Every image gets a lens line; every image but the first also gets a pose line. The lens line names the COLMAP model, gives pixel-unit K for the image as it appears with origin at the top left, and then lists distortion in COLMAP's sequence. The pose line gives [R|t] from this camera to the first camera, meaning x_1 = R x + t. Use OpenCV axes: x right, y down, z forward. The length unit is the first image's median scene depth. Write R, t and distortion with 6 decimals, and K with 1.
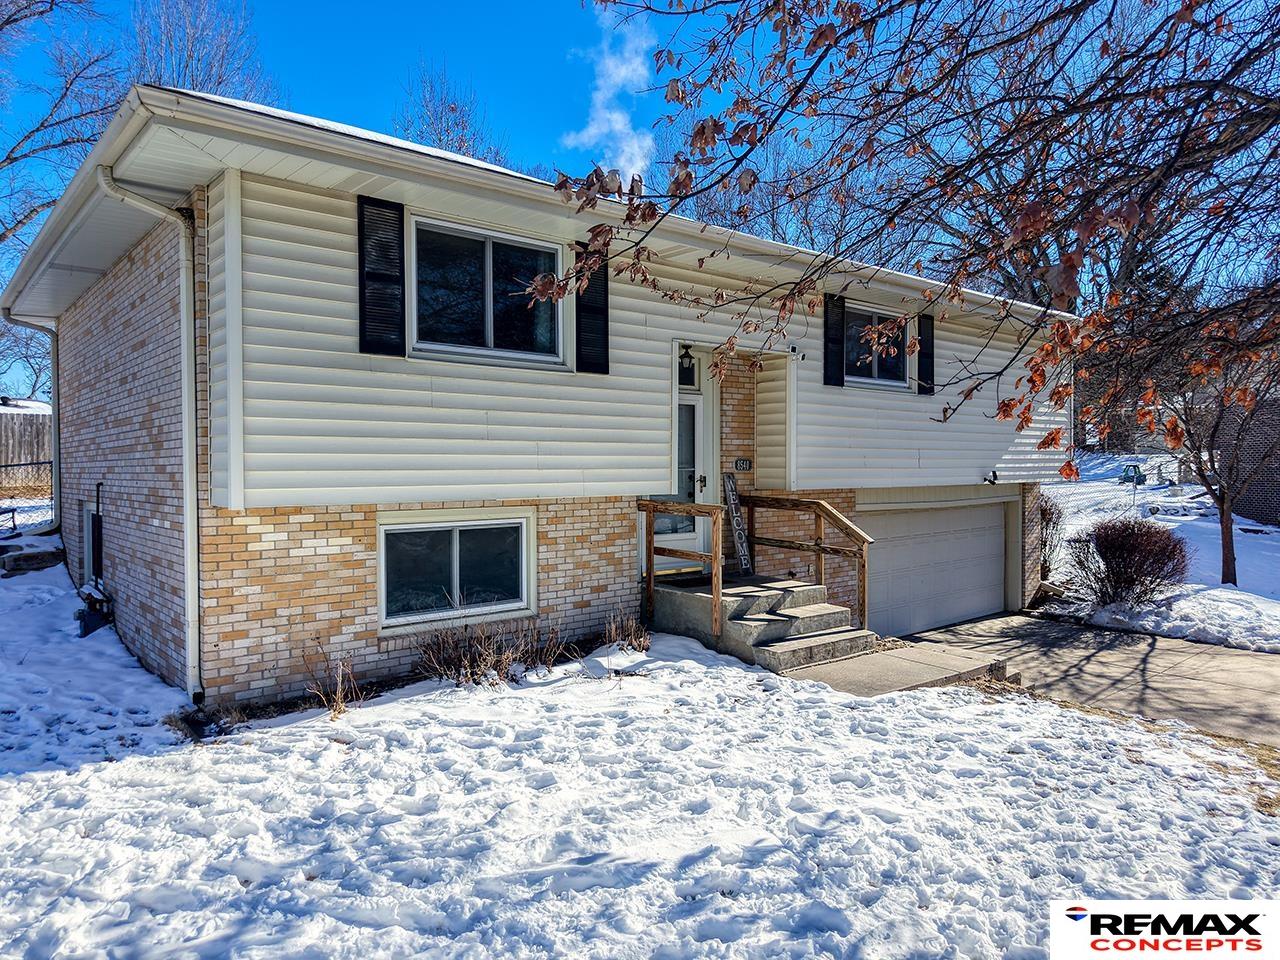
lens RADIAL K [[874.5, 0, 640.0], [0, 874.5, 480.0], [0, 0, 1]] dist [-0.046117, -0.002222]
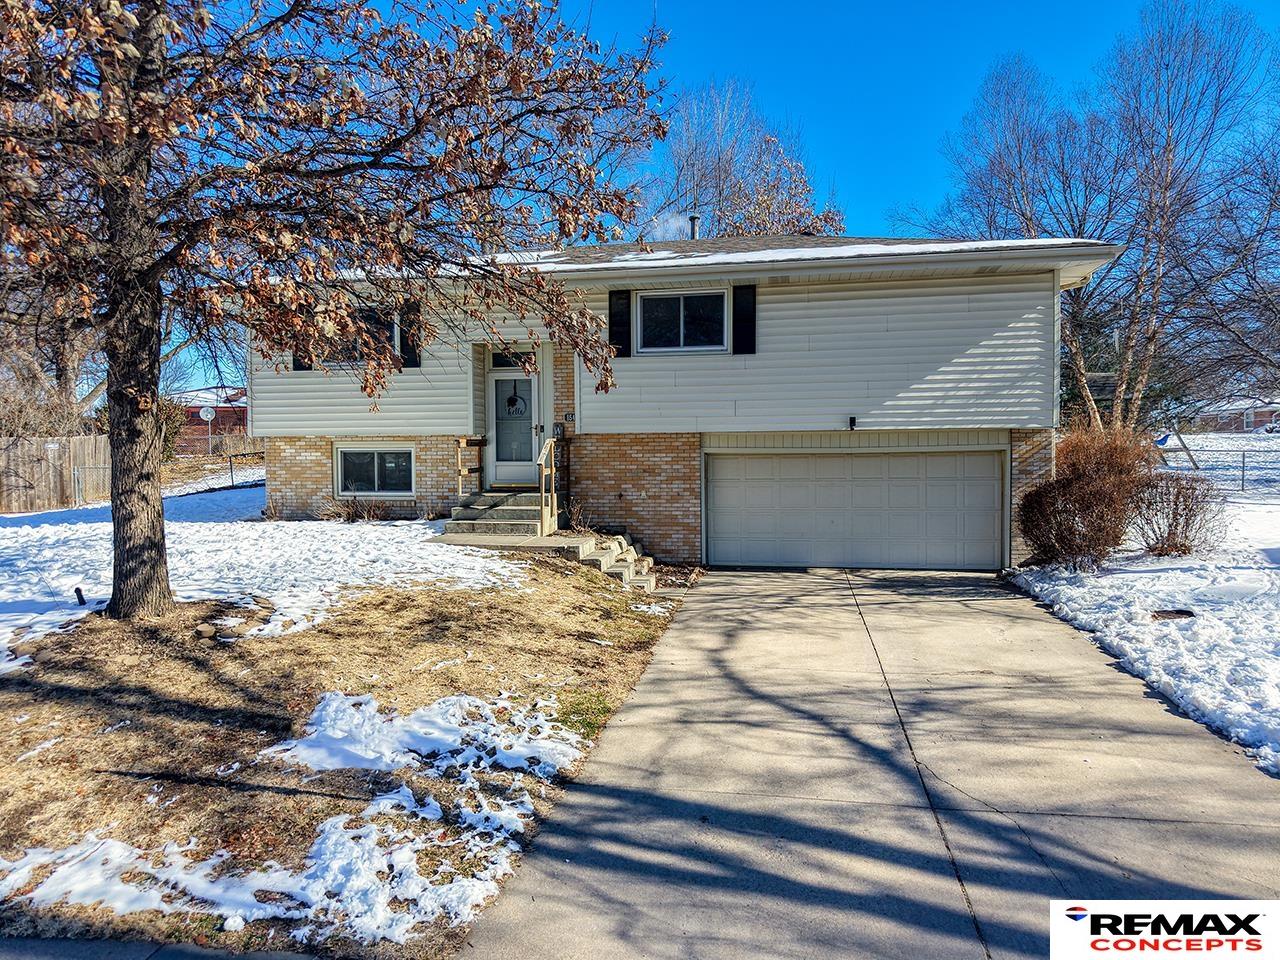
lens RADIAL K [[874.5, 0, 640.0], [0, 874.5, 480.0], [0, 0, 1]] dist [-0.046117, -0.002222]
pose [[0.610883, 0.015823, -0.791563, 1.655432], [-0.013800, 0.999861, 0.009337, 0.088600], [0.791601, 0.005220, 0.611016, 0.242245]]
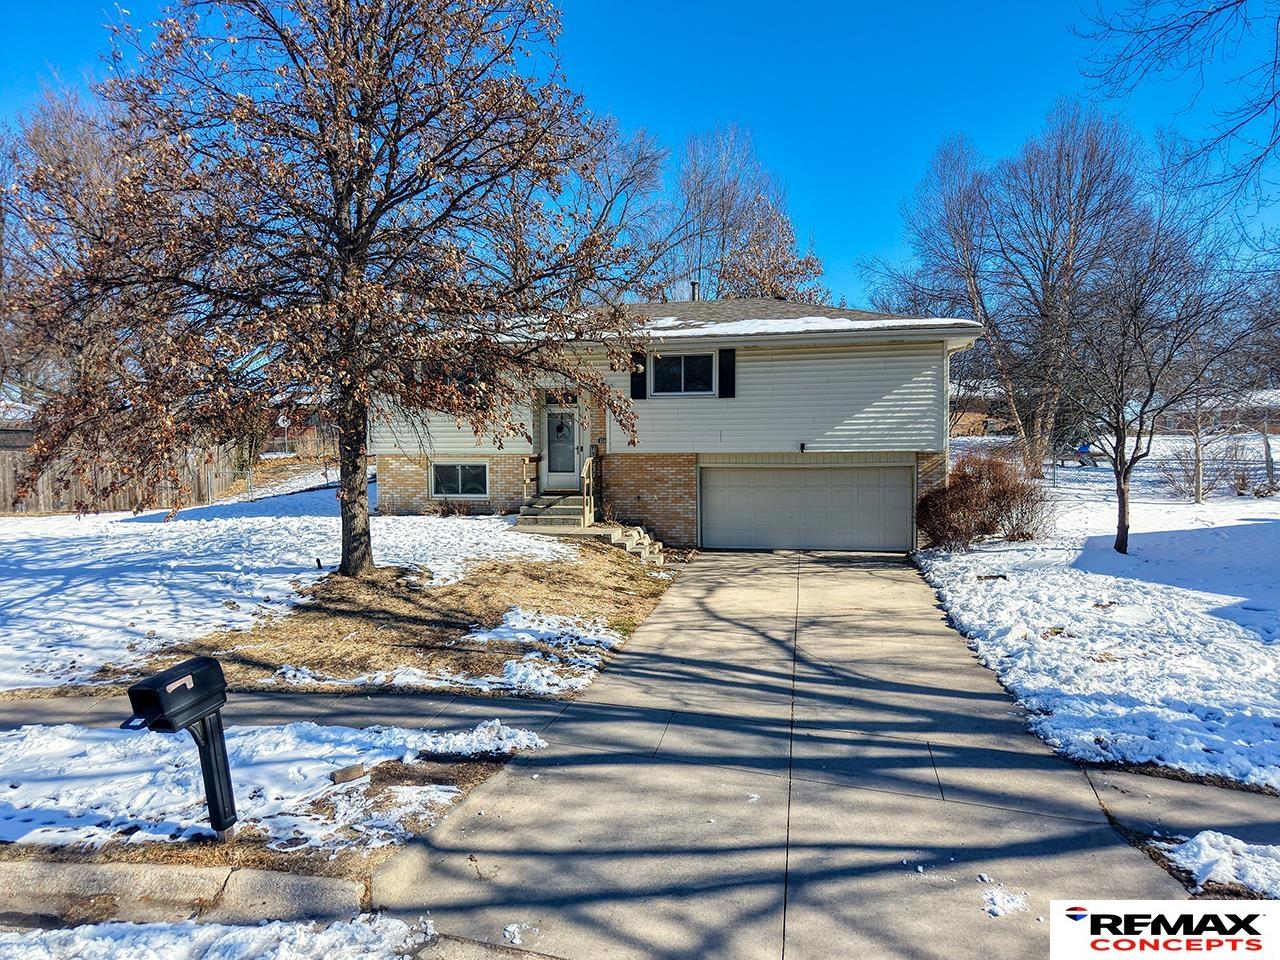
lens RADIAL K [[874.5, 0, 640.0], [0, 874.5, 480.0], [0, 0, 1]] dist [-0.046117, -0.002222]
pose [[0.599036, 0.025780, -0.800307, 2.203991], [-0.013343, 0.999664, 0.022214, 0.032385], [0.800611, -0.002629, 0.599179, -0.181793]]
